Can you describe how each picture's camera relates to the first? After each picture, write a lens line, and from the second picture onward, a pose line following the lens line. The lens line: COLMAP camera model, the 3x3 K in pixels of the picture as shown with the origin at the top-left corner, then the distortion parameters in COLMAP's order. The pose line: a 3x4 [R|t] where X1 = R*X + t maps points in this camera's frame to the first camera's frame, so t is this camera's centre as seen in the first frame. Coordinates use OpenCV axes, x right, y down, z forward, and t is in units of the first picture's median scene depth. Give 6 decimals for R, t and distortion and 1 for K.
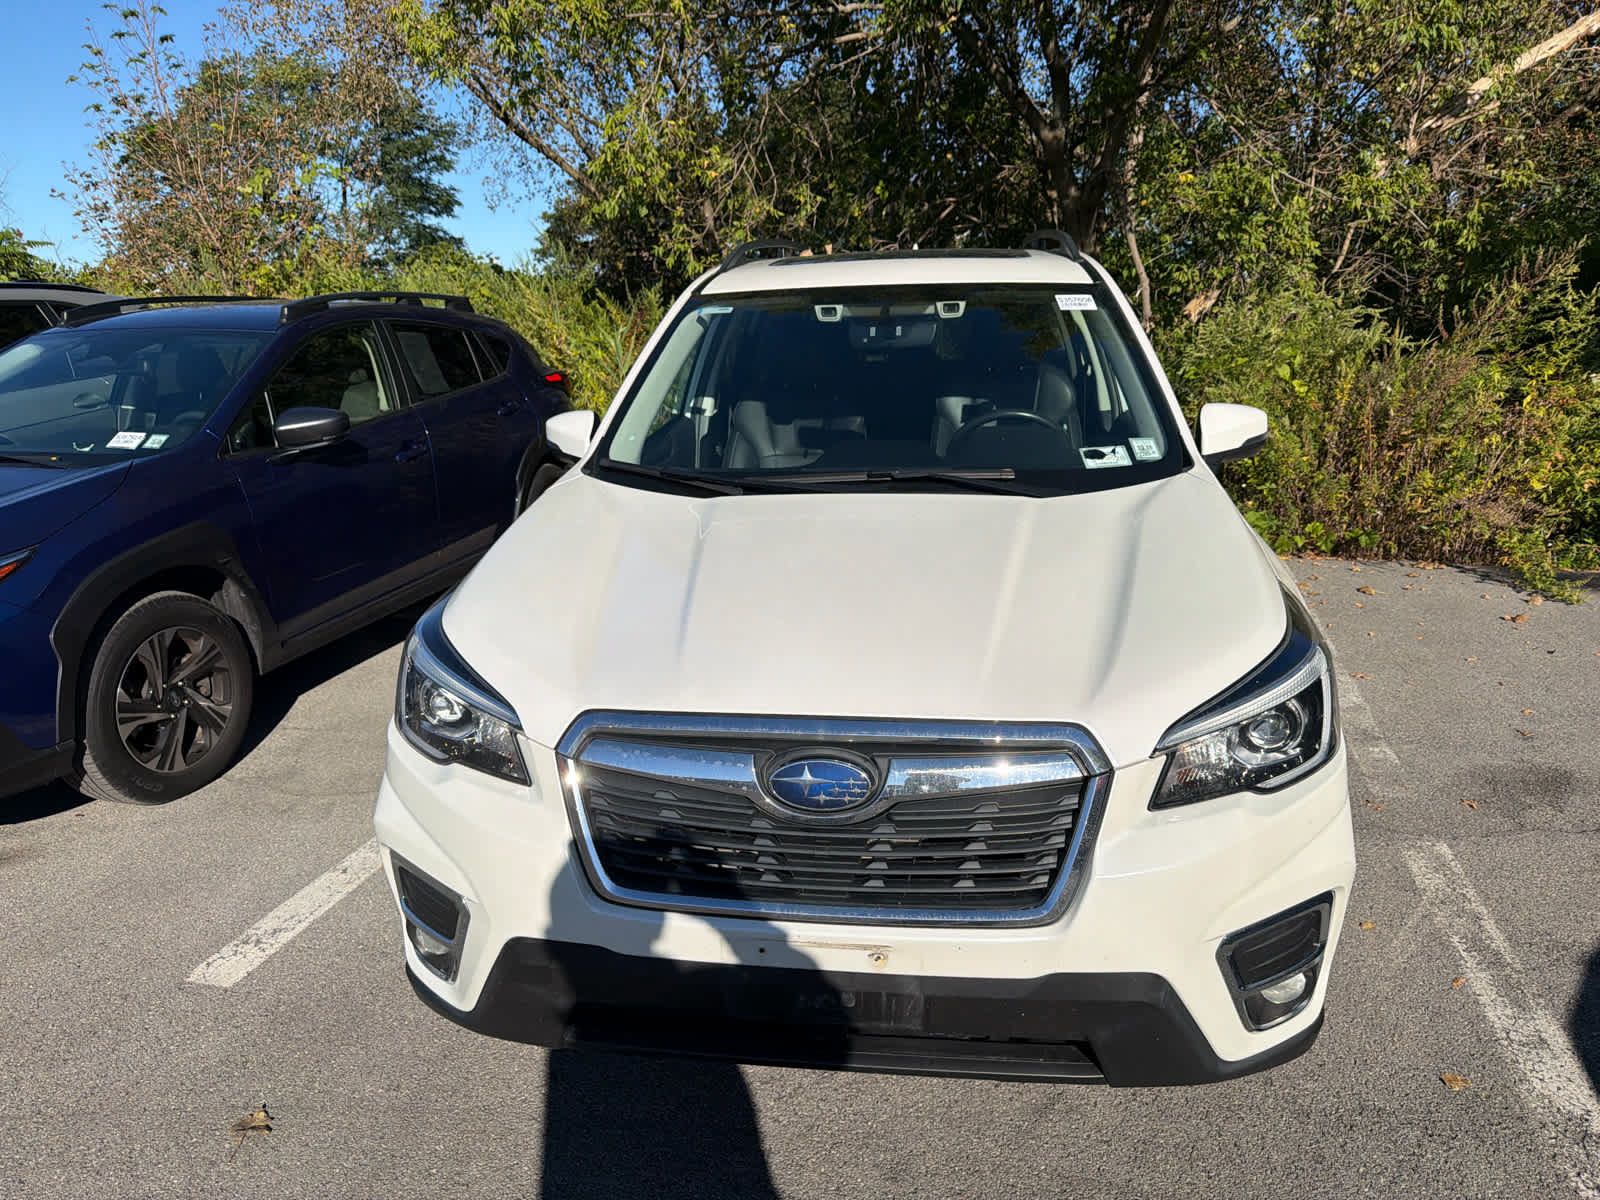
lens RADIAL K [[1152.5, 0, 806.2], [0, 1152.5, 598.2], [0, 0, 1]] dist [0.017077, -0.022630]
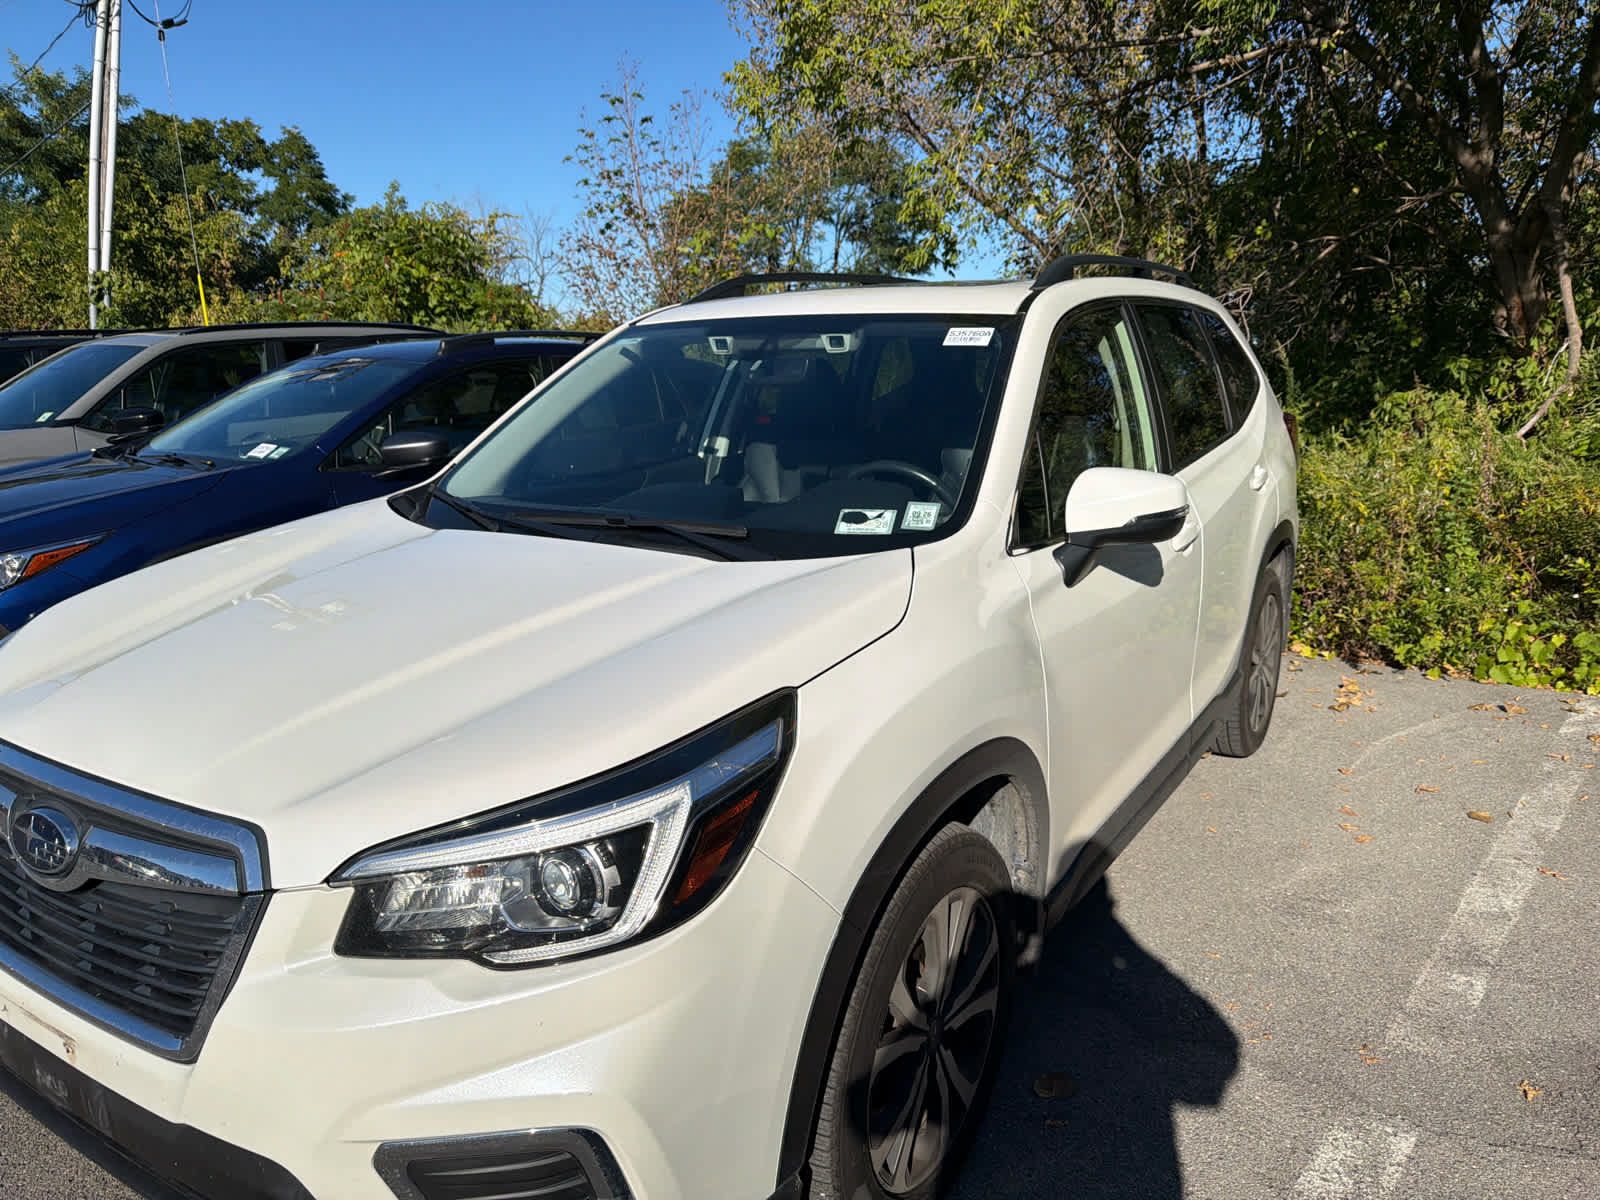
lens RADIAL K [[1152.5, 0, 783.5], [0, 1152.5, 594.1], [0, 0, 1]] dist [0.017077, -0.022630]
pose [[0.903725, 0.102736, -0.415605, 0.377760], [-0.122747, 0.992202, -0.021642, -0.033240], [0.410140, 0.070572, 0.909288, 0.174068]]
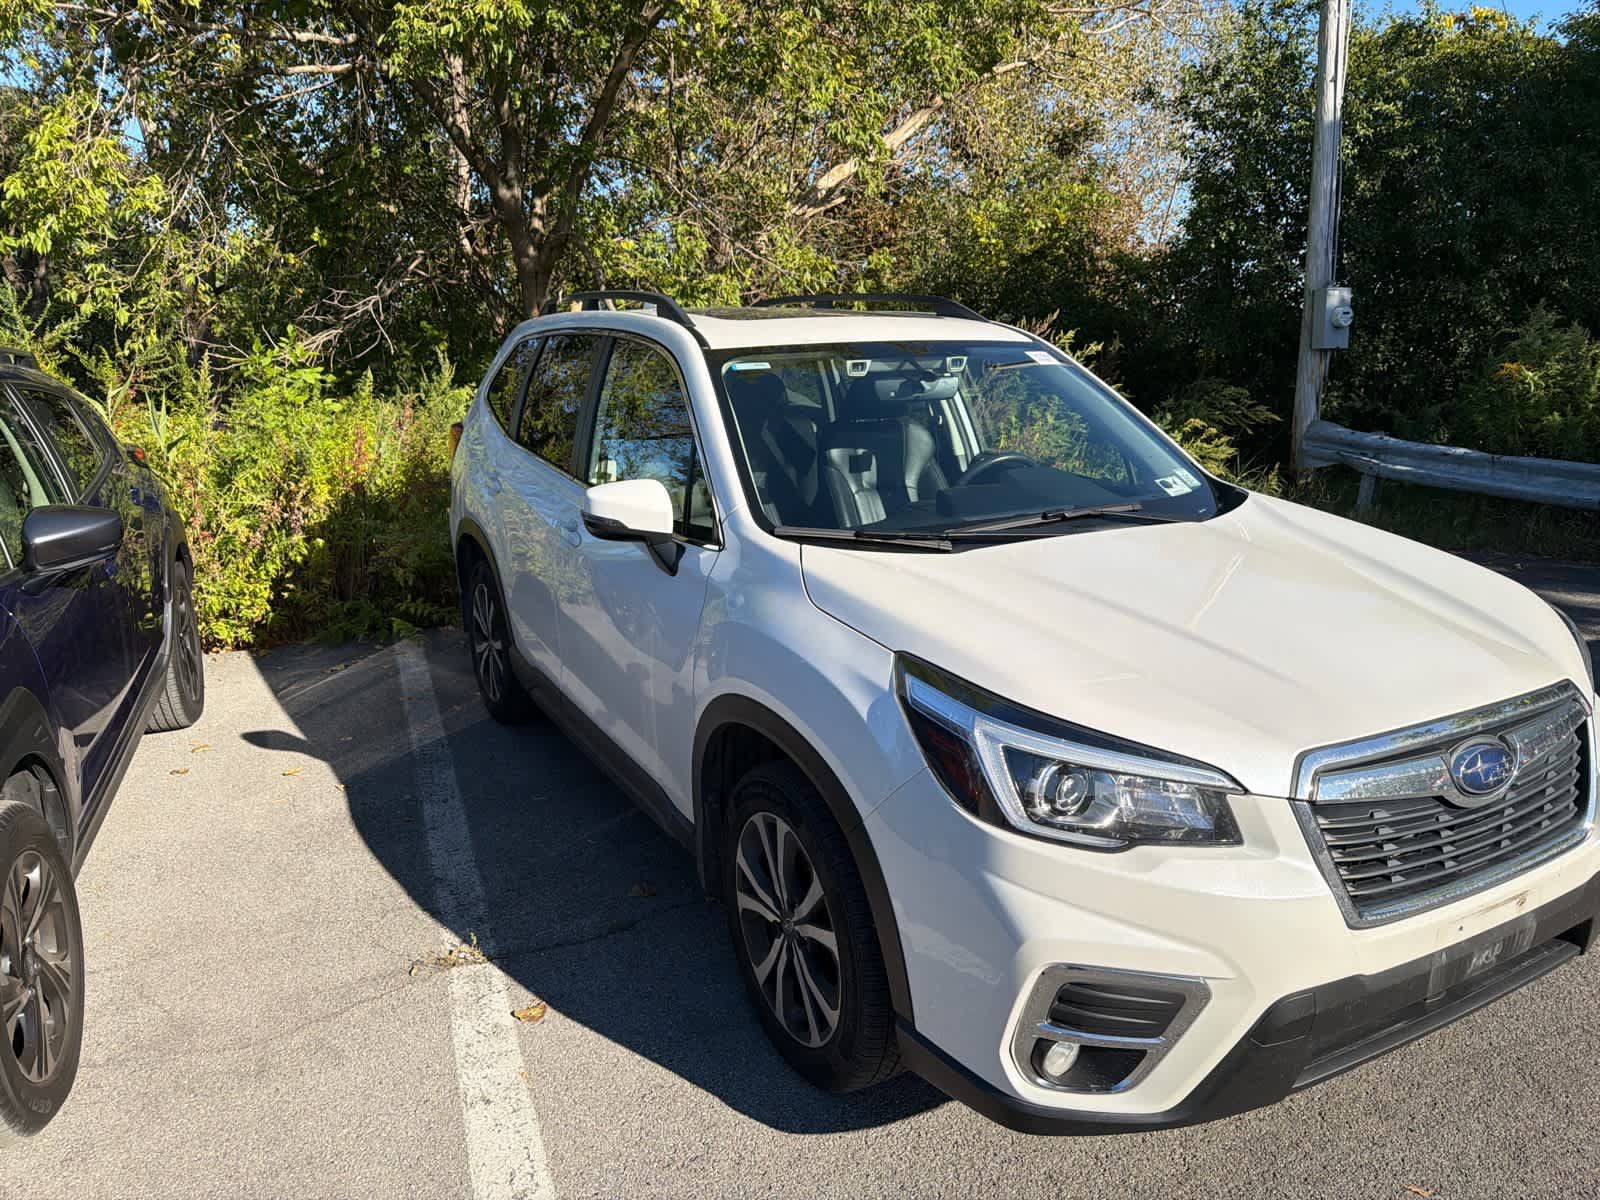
lens RADIAL K [[1152.5, 0, 814.2], [0, 1152.5, 591.0], [0, 0, 1]] dist [0.017077, -0.022630]
pose [[0.809594, -0.114489, 0.575717, -0.500264], [0.145472, 0.989331, -0.007826, -0.043824], [-0.568679, 0.090086, 0.817612, 0.181427]]
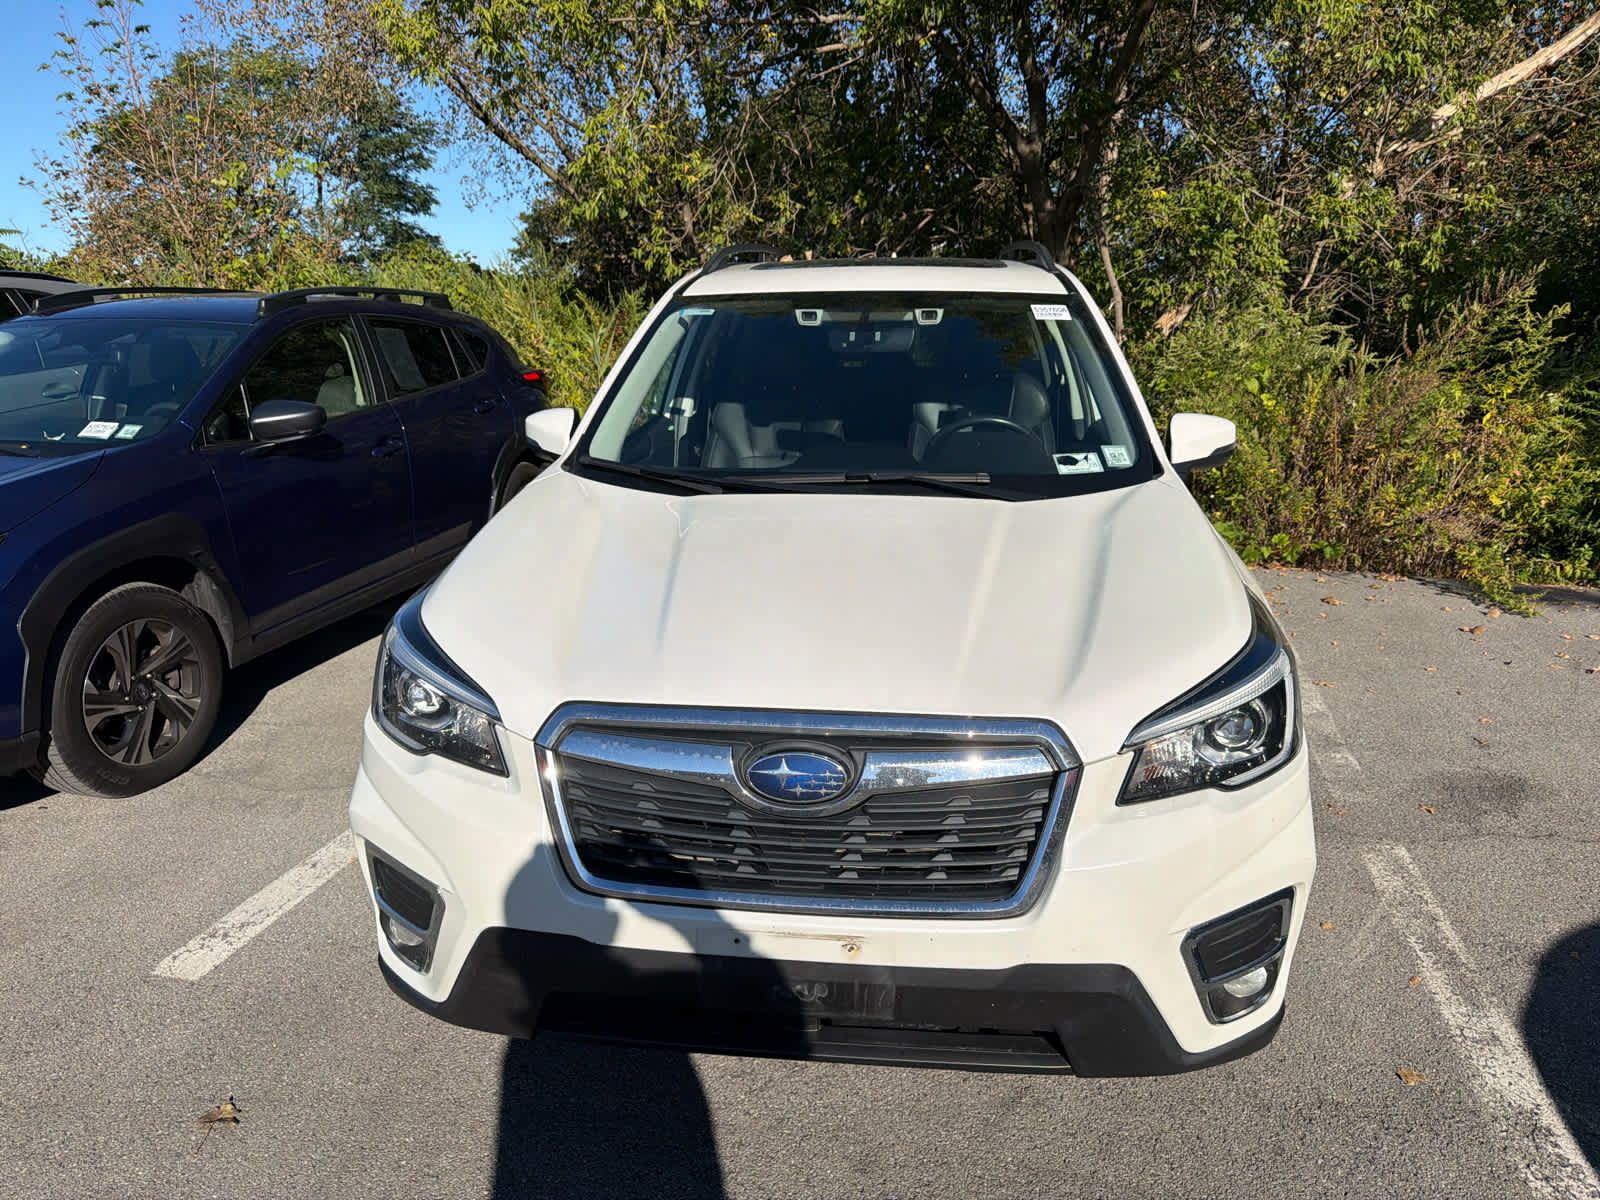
lens RADIAL K [[1152.5, 0, 813.2], [0, 1152.5, 587.9], [0, 0, 1]] dist [0.017077, -0.022630]
pose [[0.999446, 0.014754, 0.029848, -0.002622], [-0.014341, 0.999799, -0.014005, 0.003874], [-0.030049, 0.013569, 0.999456, -0.007917]]
